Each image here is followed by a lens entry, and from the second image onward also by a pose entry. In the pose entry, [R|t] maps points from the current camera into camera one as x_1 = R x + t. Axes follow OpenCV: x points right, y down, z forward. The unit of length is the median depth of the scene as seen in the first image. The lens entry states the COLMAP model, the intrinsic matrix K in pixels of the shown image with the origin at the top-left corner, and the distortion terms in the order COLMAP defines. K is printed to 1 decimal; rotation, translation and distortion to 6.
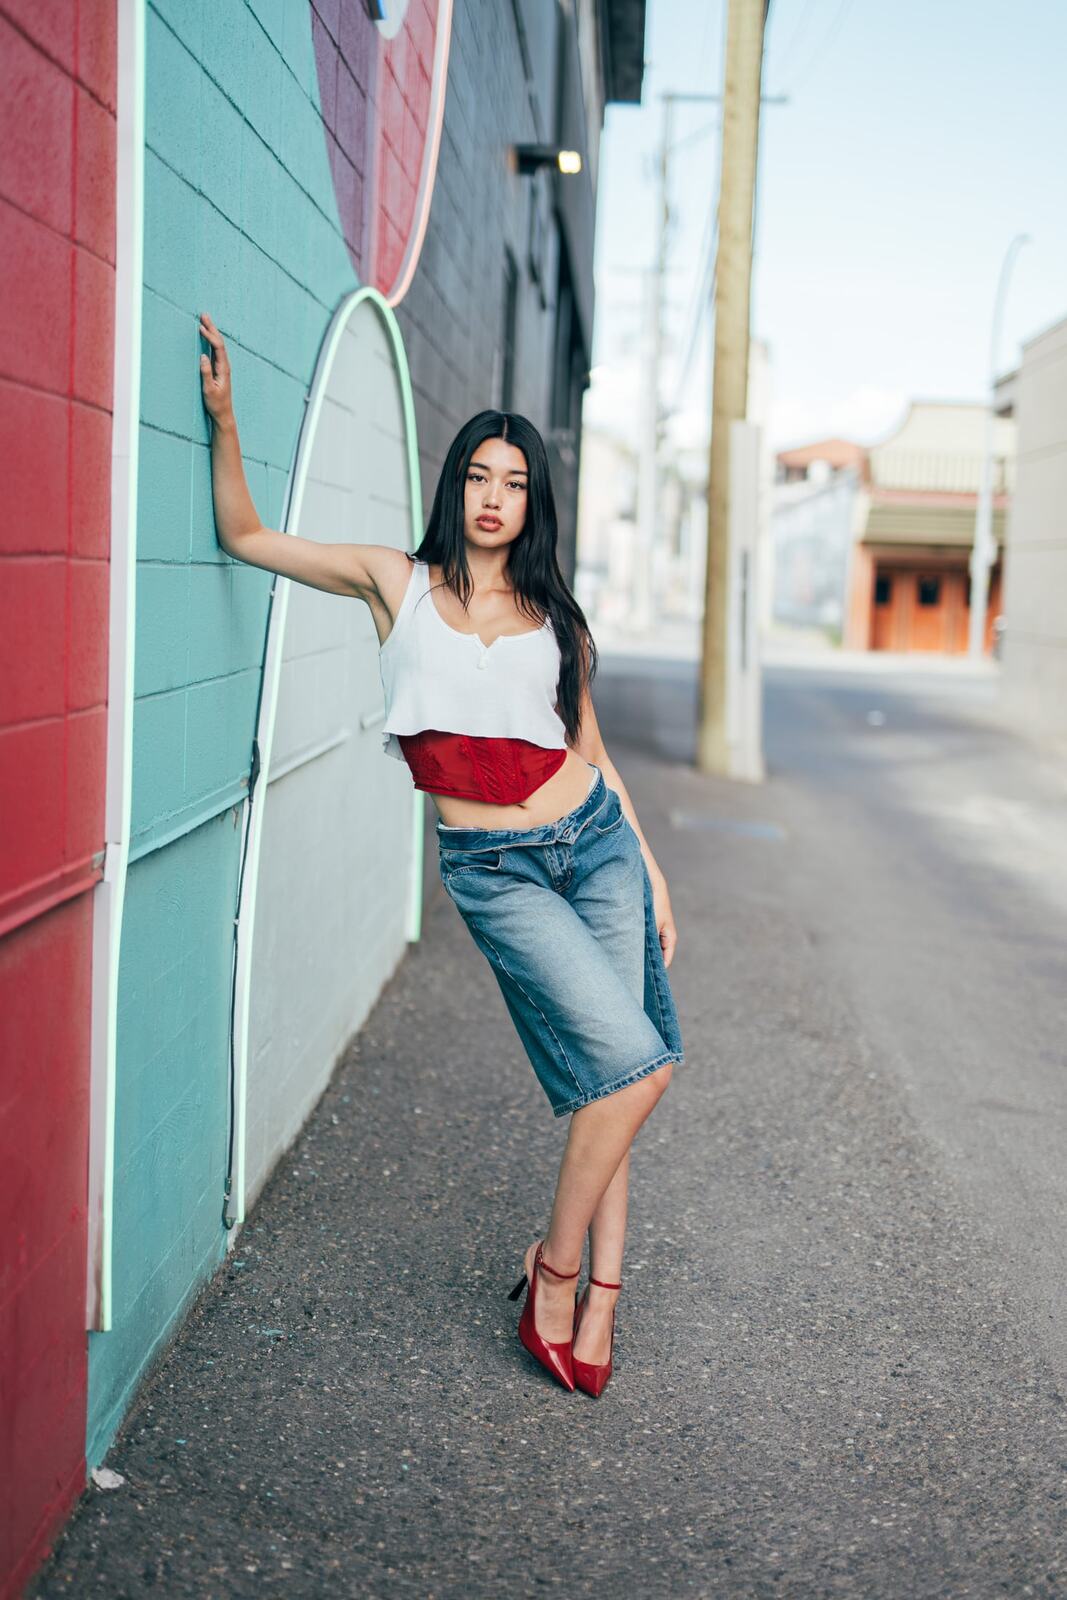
lens RADIAL K [[2193.9, 0, 523.0], [0, 2193.9, 793.8], [0, 0, 1]] dist [0.008474, 0.015651]
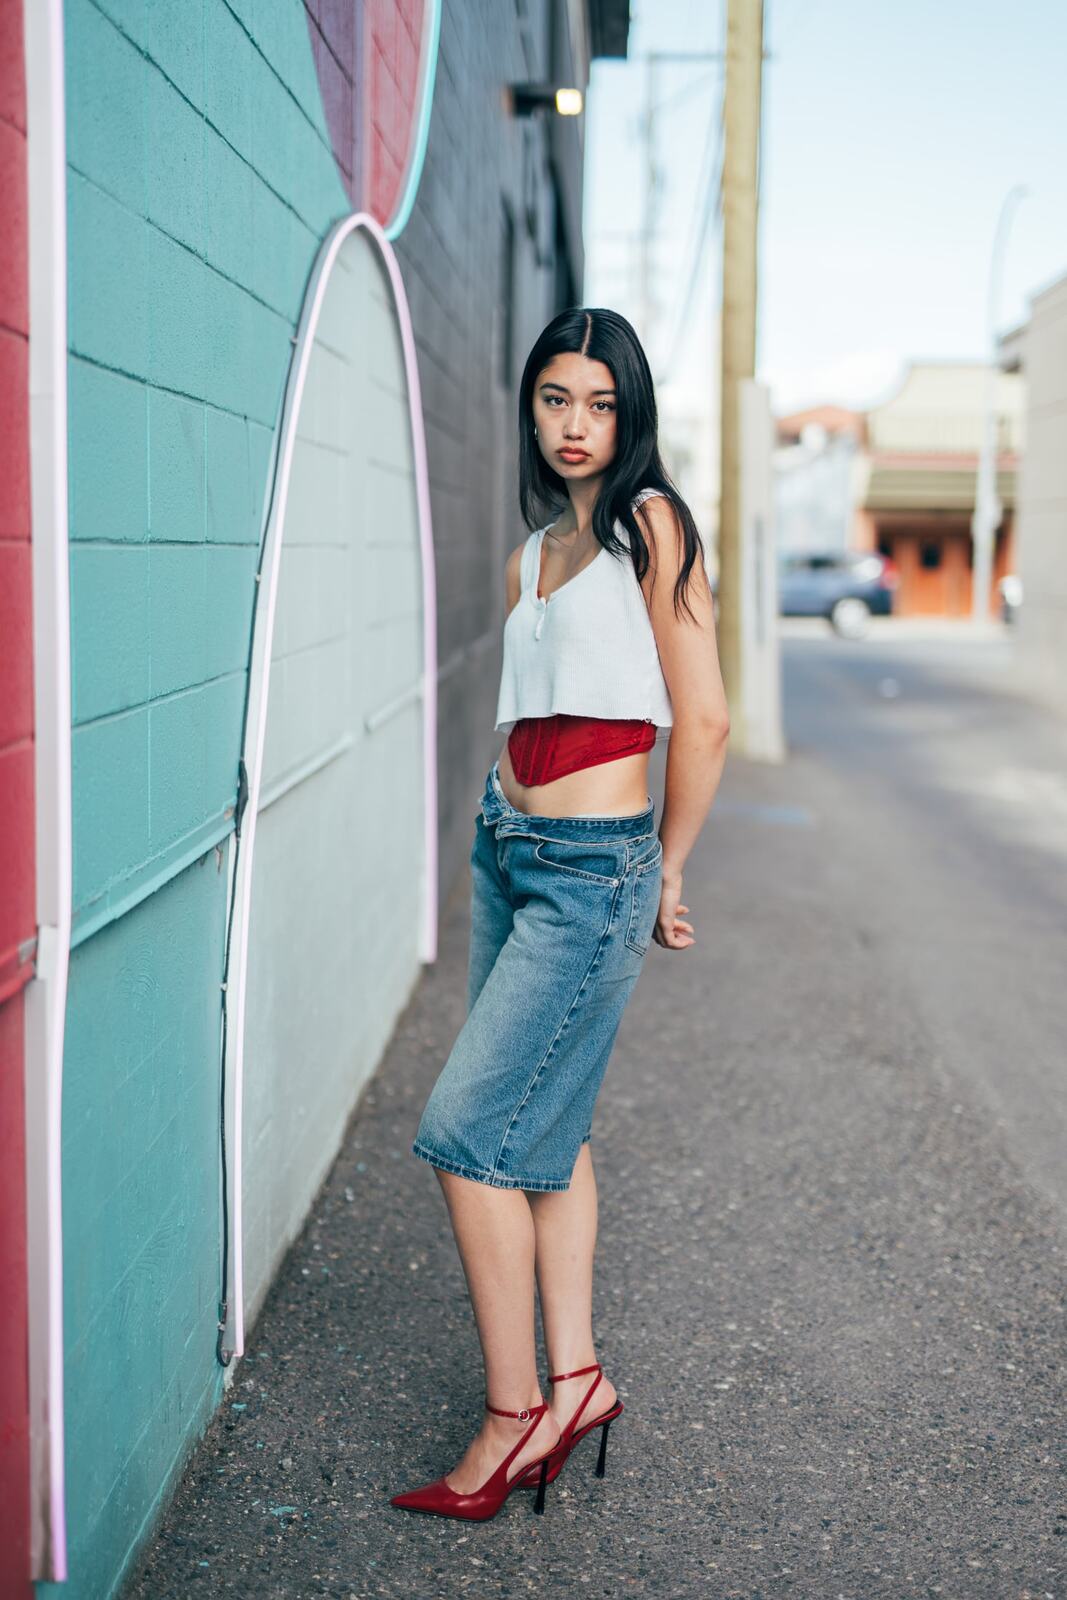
lens RADIAL K [[2184.9, 0, 516.7], [0, 2184.9, 796.1], [0, 0, 1]] dist [0.004173, 0.035911]
pose [[0.999677, -0.025414, -0.000558, -0.017620], [0.025419, 0.999591, 0.013121, -0.016399], [0.000224, -0.013131, 0.999914, 0.166753]]
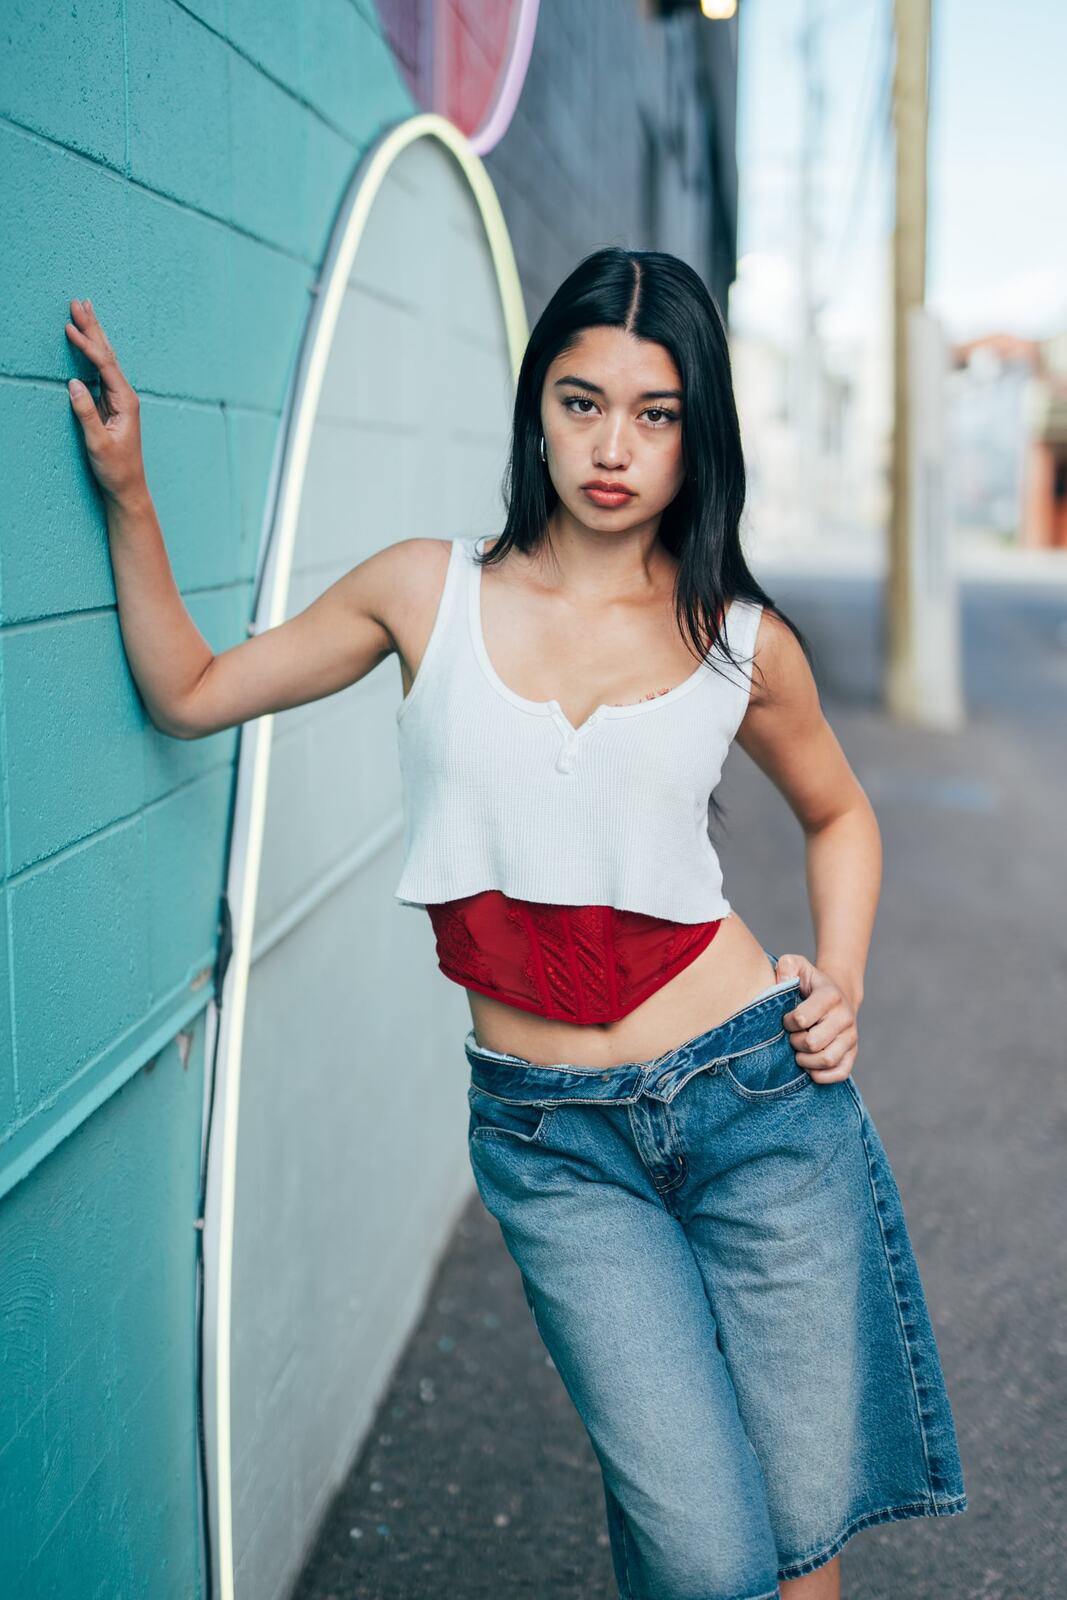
lens RADIAL K [[2184.2, 0, 533.5], [0, 2184.2, 800.0], [0, 0, 1]] dist [-0.002271, 0.082256]
pose [[0.997027, -0.034481, -0.068906, -0.002322], [0.037476, 0.998387, 0.042648, -0.059845], [0.067324, -0.045104, 0.996711, 0.379620]]
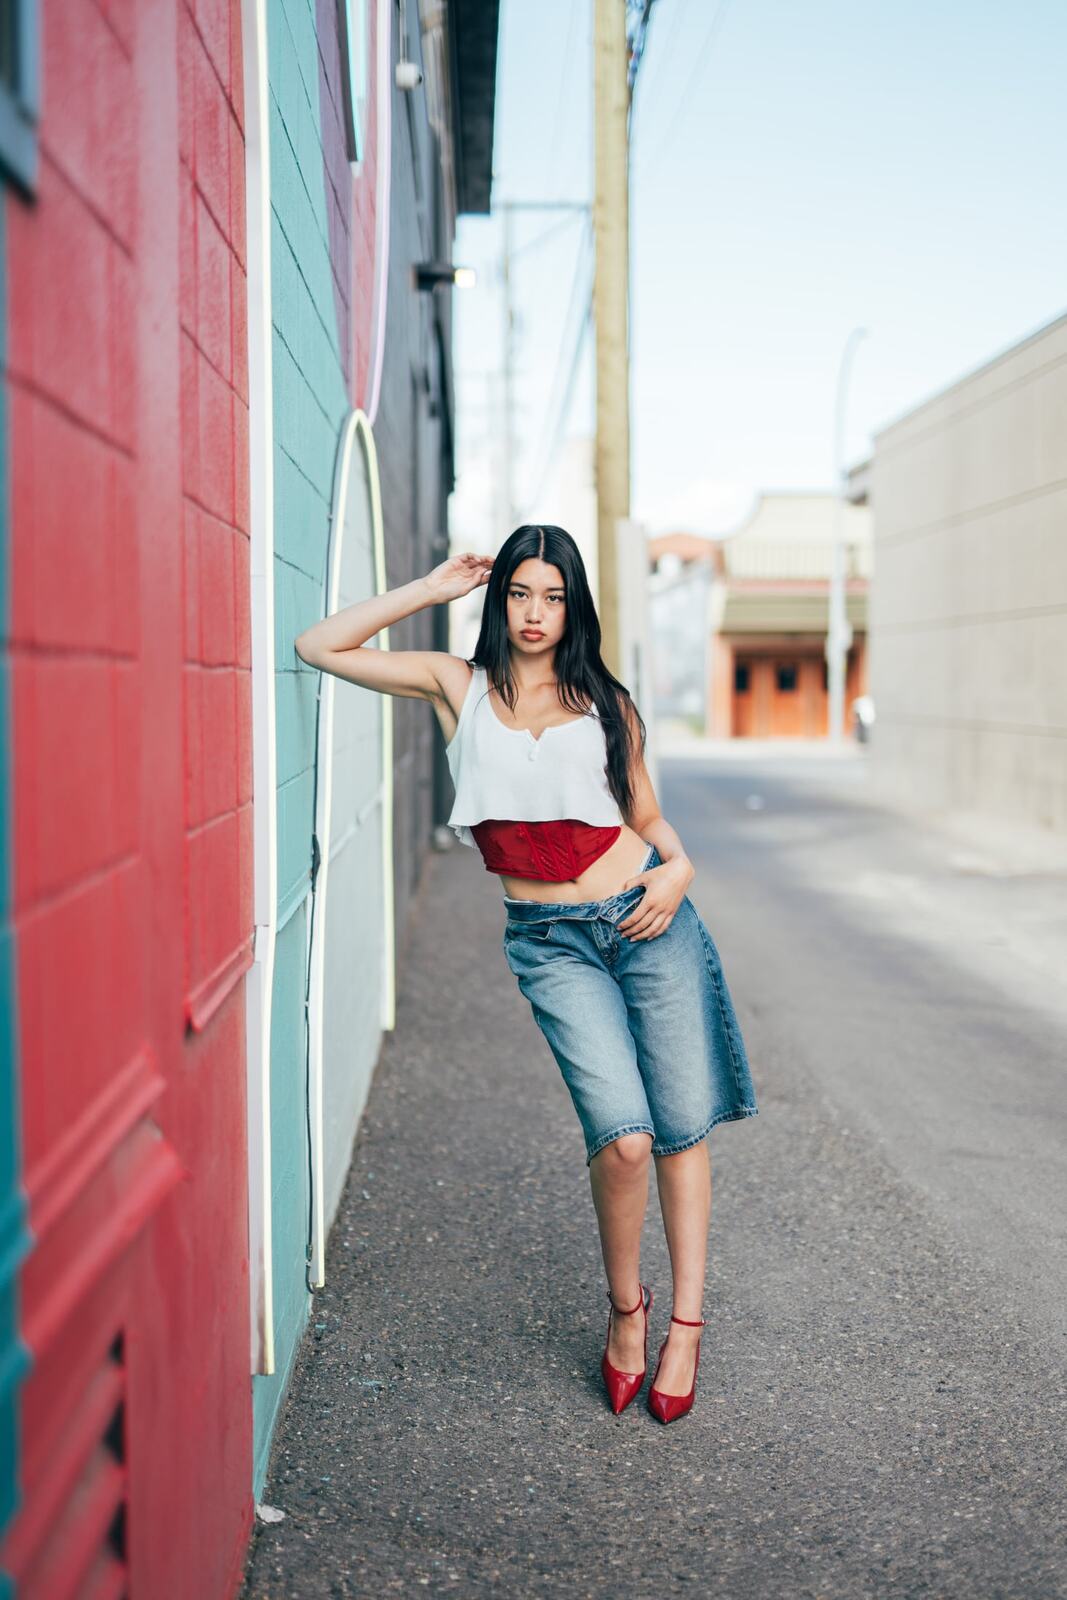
lens RADIAL K [[2198.9, 0, 504.5], [0, 2198.9, 807.1], [0, 0, 1]] dist [0.006412, 0.016674]
pose [[0.997131, -0.045334, 0.060614, -0.080149], [0.047720, 0.998118, -0.038513, 0.007039], [-0.058754, 0.041295, 0.997418, -0.068050]]
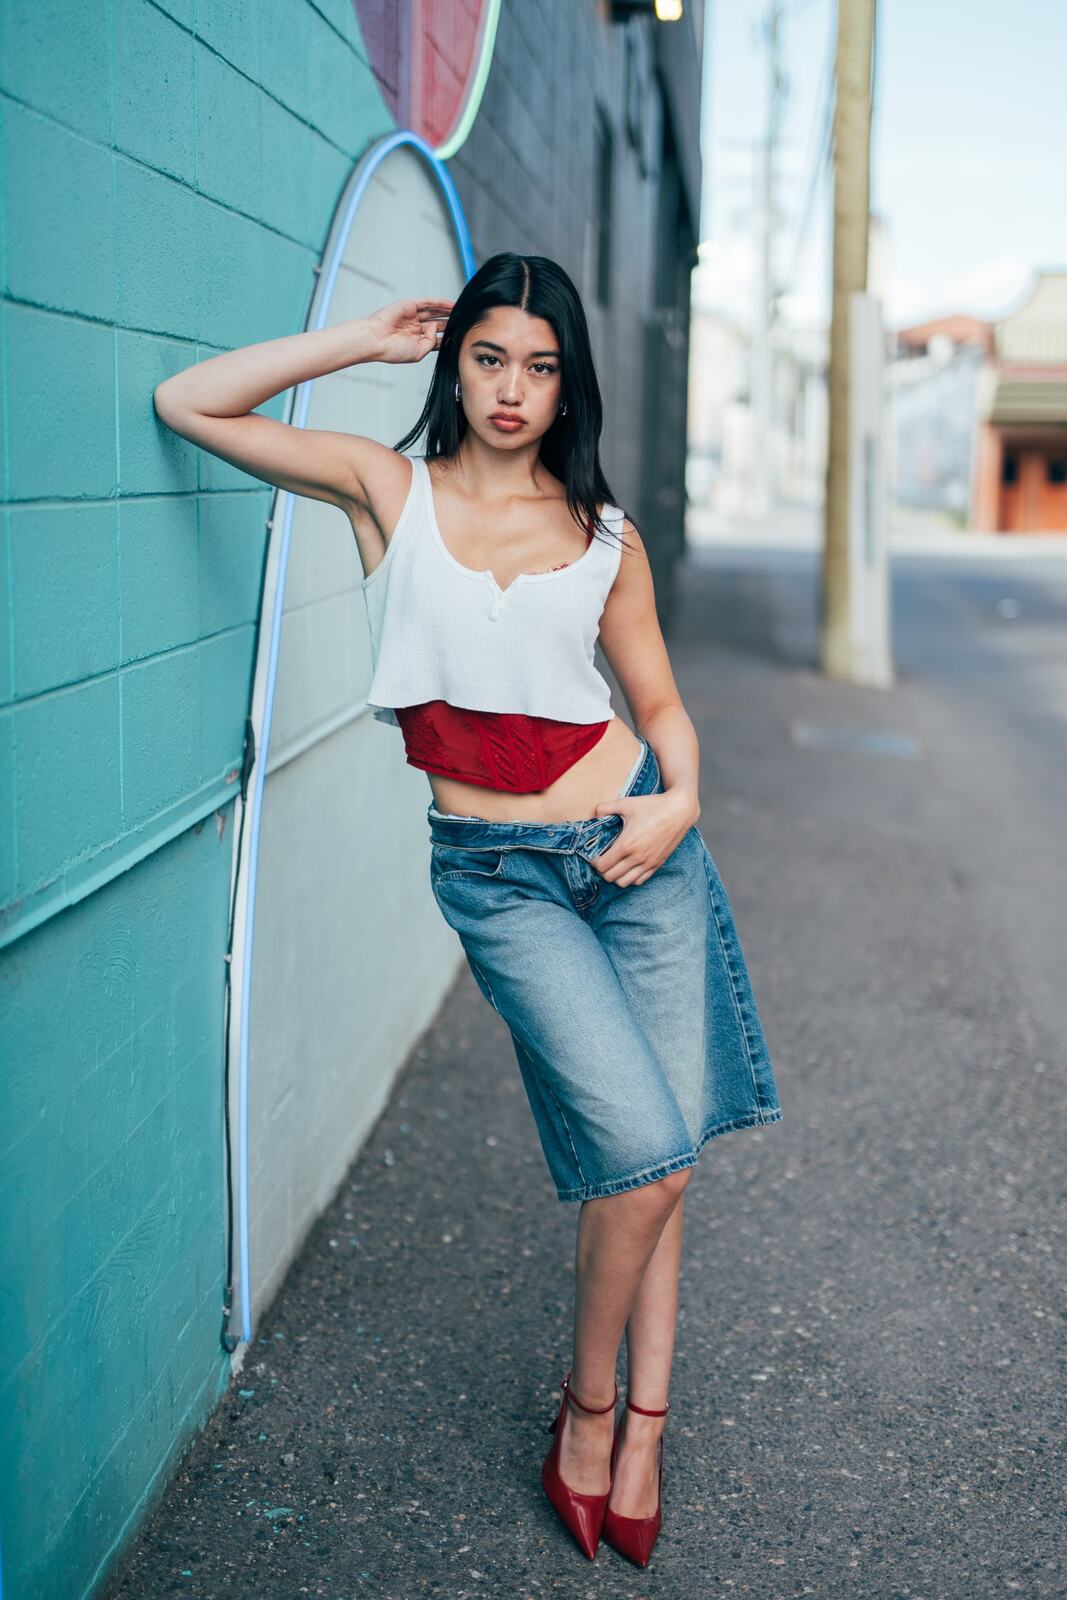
lens RADIAL K [[2184.3, 0, 520.3], [0, 2184.3, 787.4], [0, 0, 1]] dist [0.000472, 0.049142]
pose [[0.998206, -0.019011, -0.056774, 0.013195], [0.021706, 0.998647, 0.047249, -0.029528], [0.055799, -0.048397, 0.997268, 0.208364]]
